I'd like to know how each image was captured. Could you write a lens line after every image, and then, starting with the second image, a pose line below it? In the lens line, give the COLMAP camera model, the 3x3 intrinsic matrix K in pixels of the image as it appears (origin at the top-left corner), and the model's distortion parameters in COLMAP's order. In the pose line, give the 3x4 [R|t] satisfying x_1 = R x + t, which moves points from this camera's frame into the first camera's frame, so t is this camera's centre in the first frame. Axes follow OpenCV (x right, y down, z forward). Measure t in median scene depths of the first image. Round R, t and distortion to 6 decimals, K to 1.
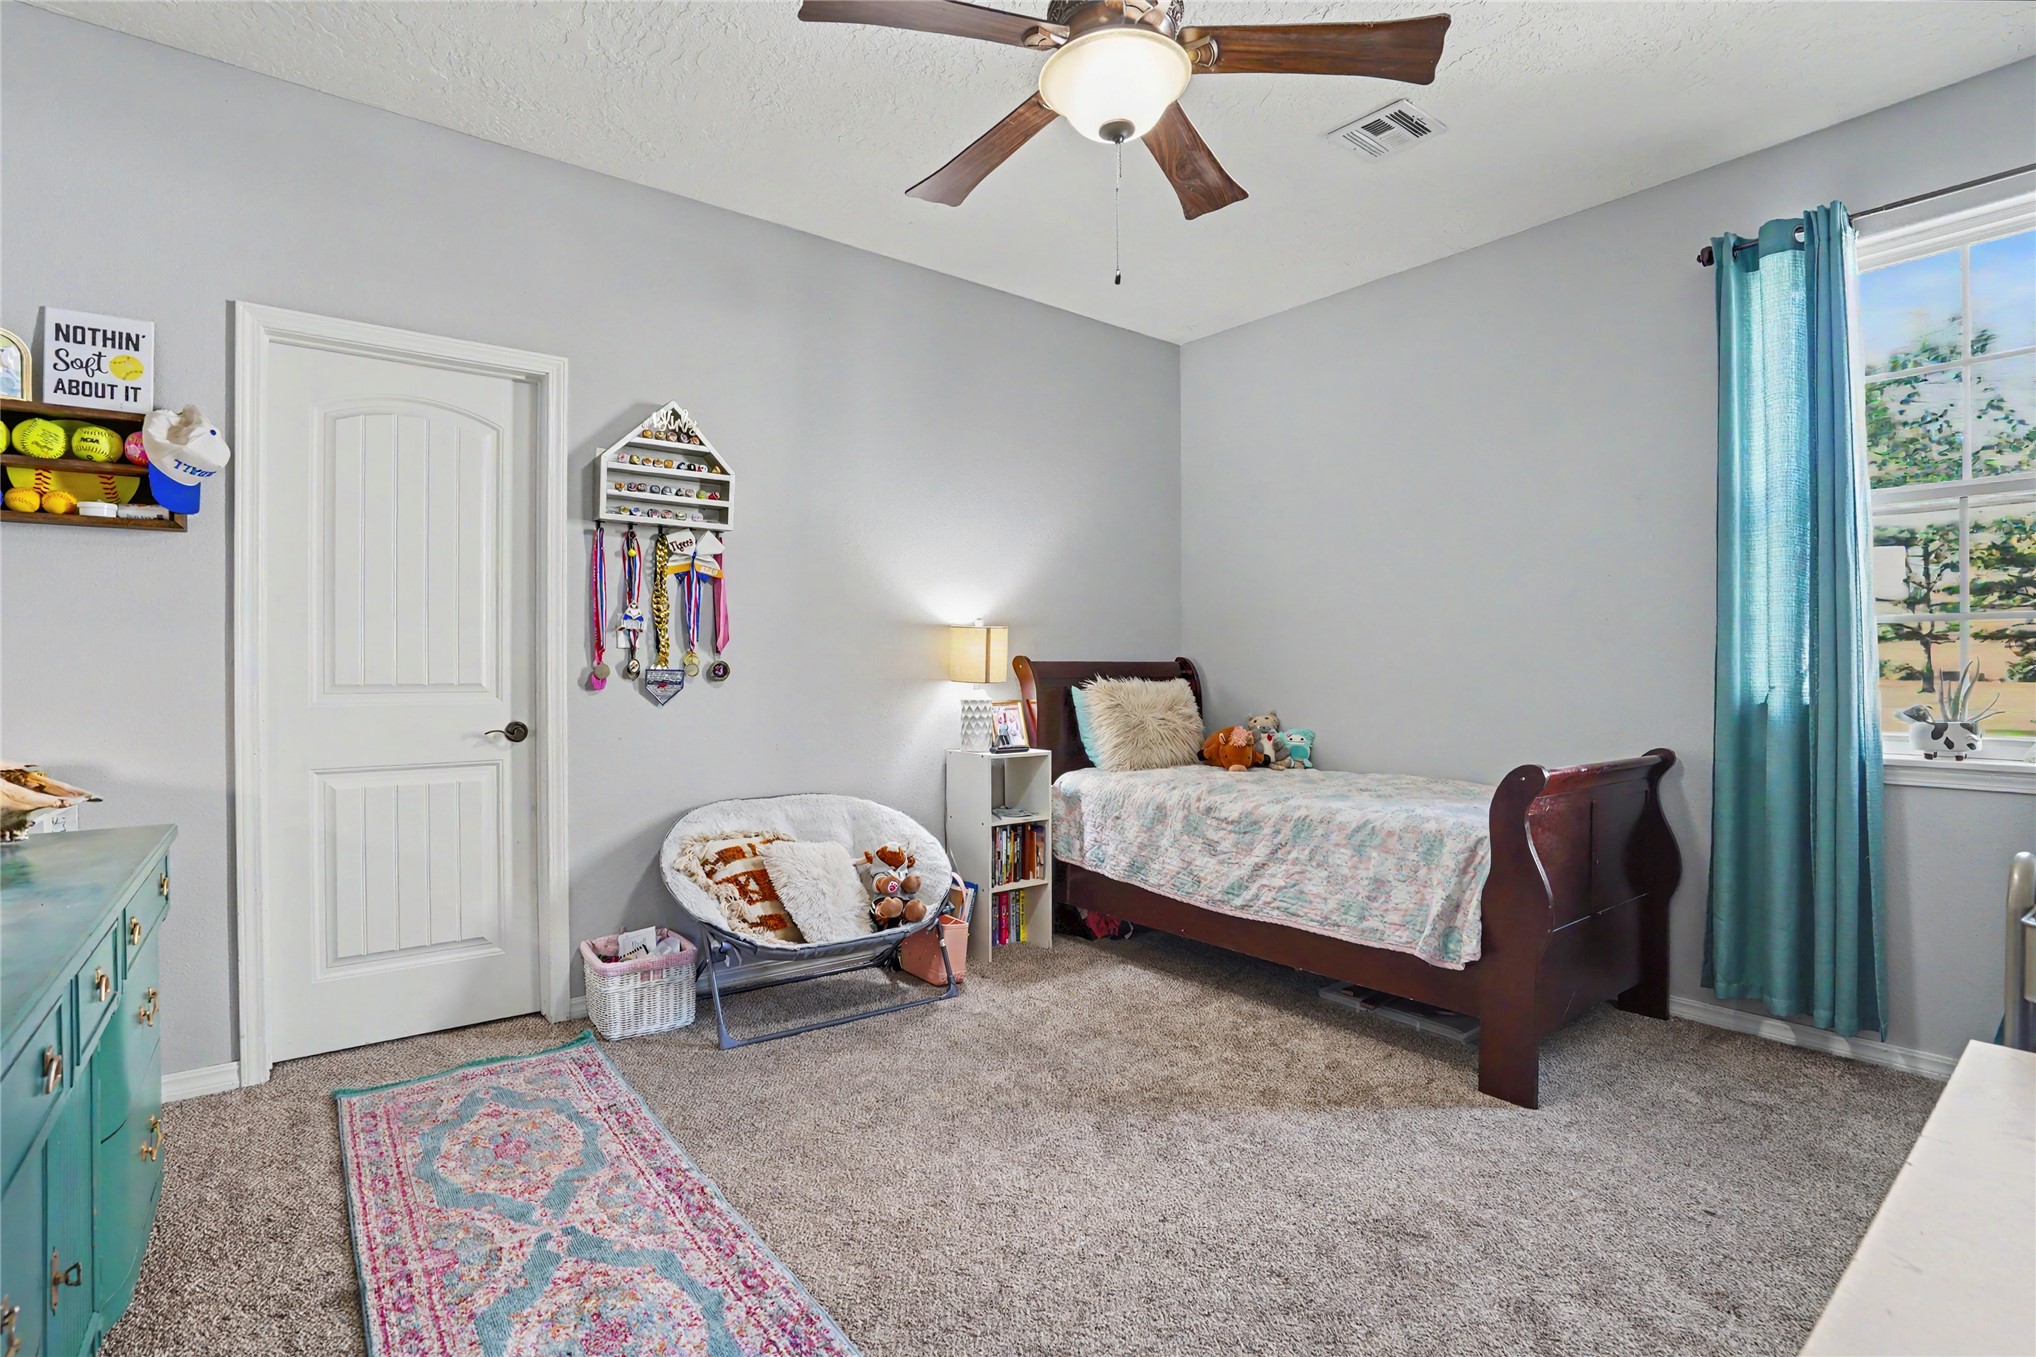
lens RADIAL K [[971.8, 0, 1019.2], [0, 971.8, 692.5], [0, 0, 1]] dist [-0.063518, 0.026428]
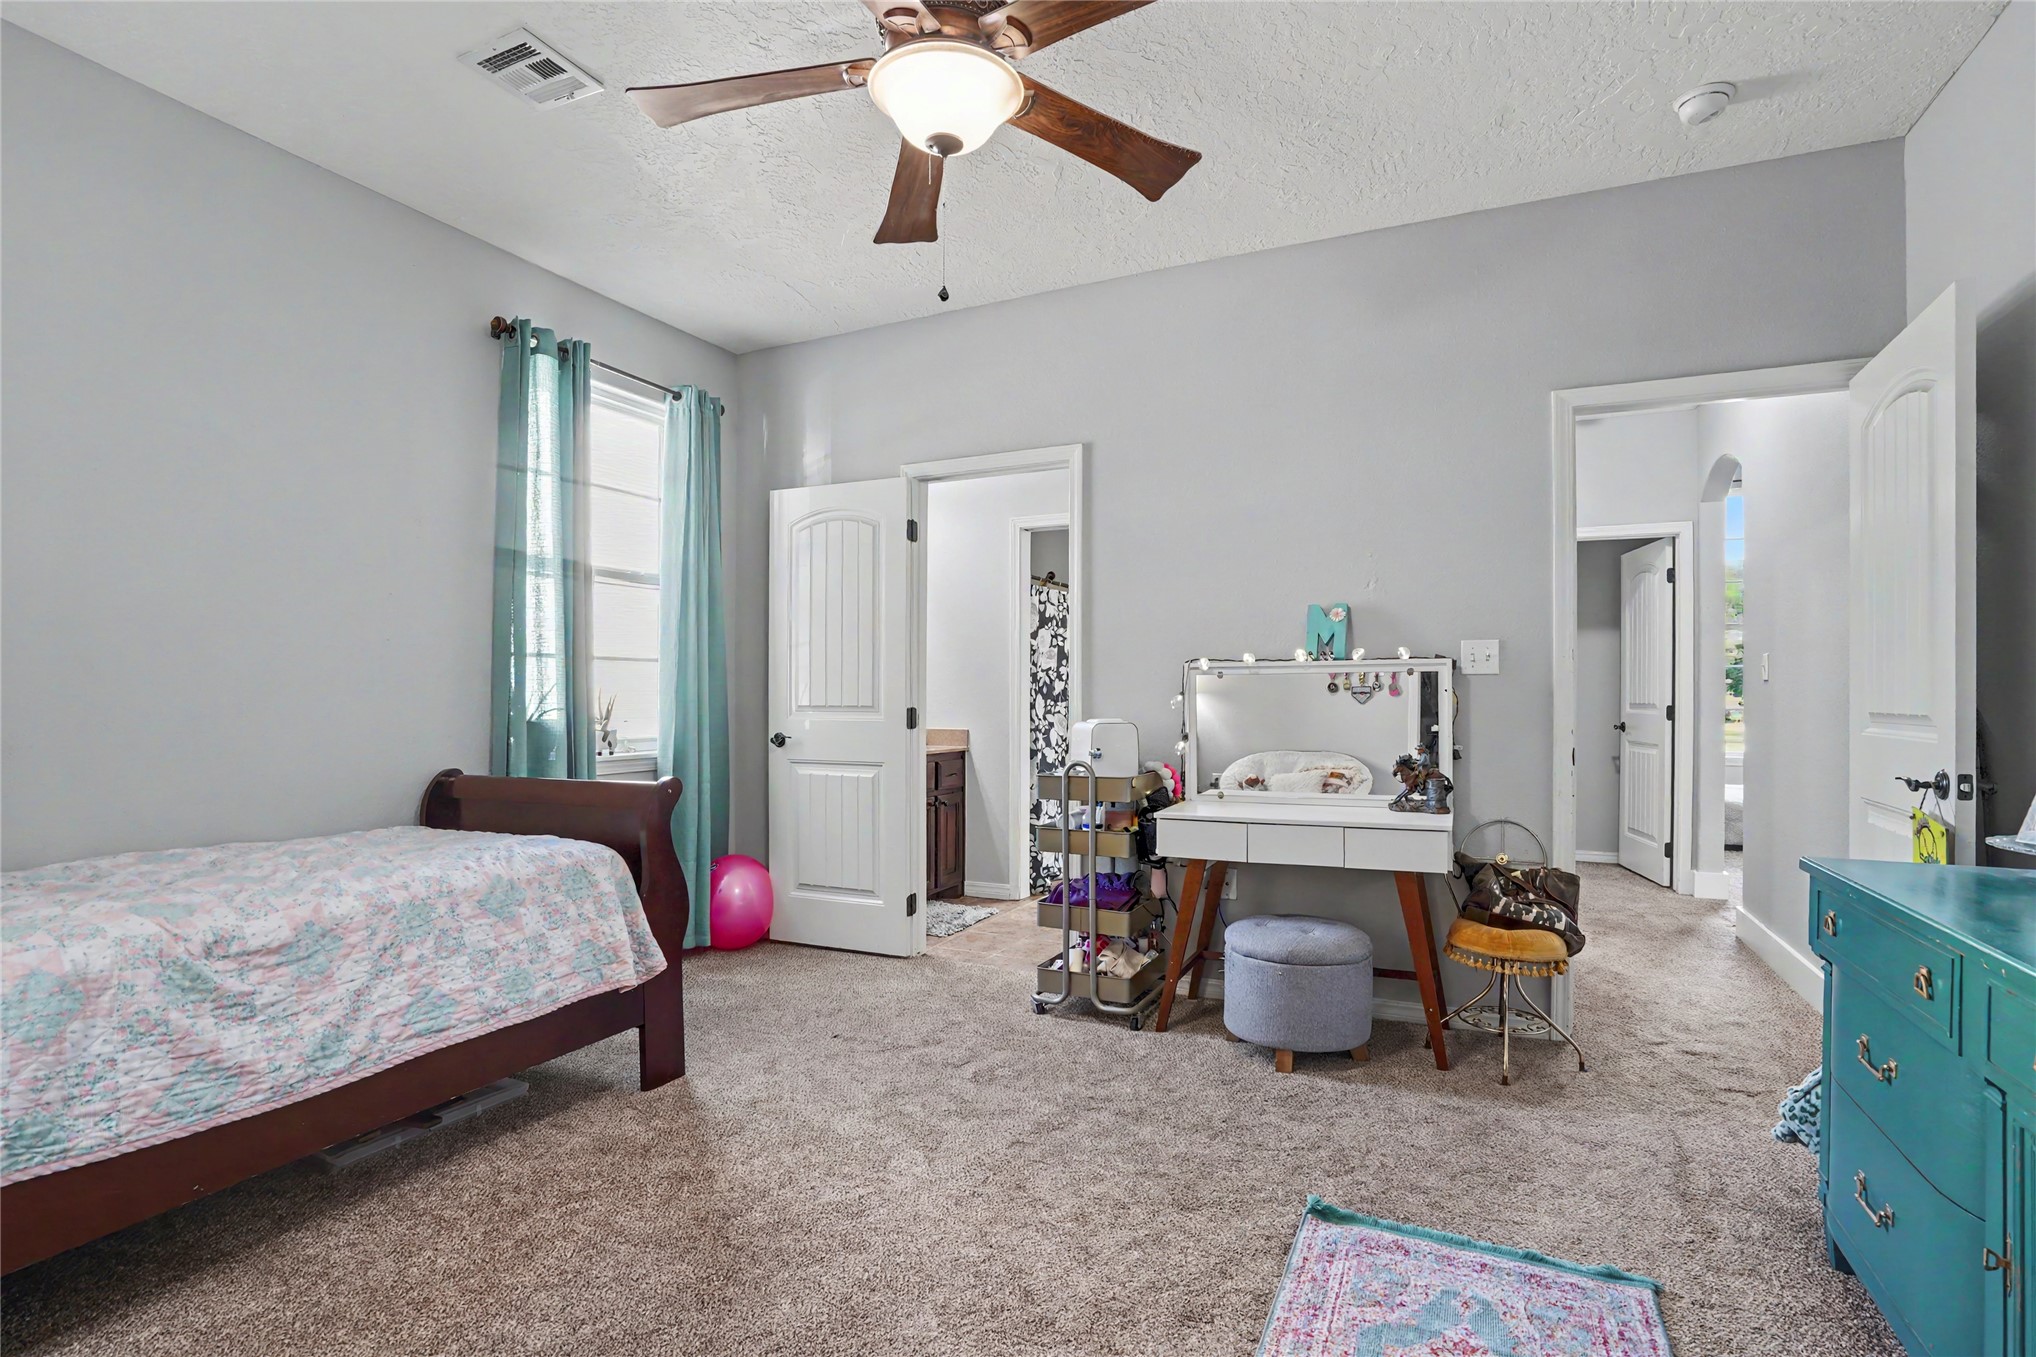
lens RADIAL K [[971.8, 0, 1019.2], [0, 971.8, 692.5], [0, 0, 1]] dist [-0.063518, 0.026428]
pose [[-0.426589, 0.004168, 0.904436, -0.524776], [0.029991, 0.999505, 0.009540, -0.016605], [-0.903948, 0.031195, -0.426503, 0.867878]]
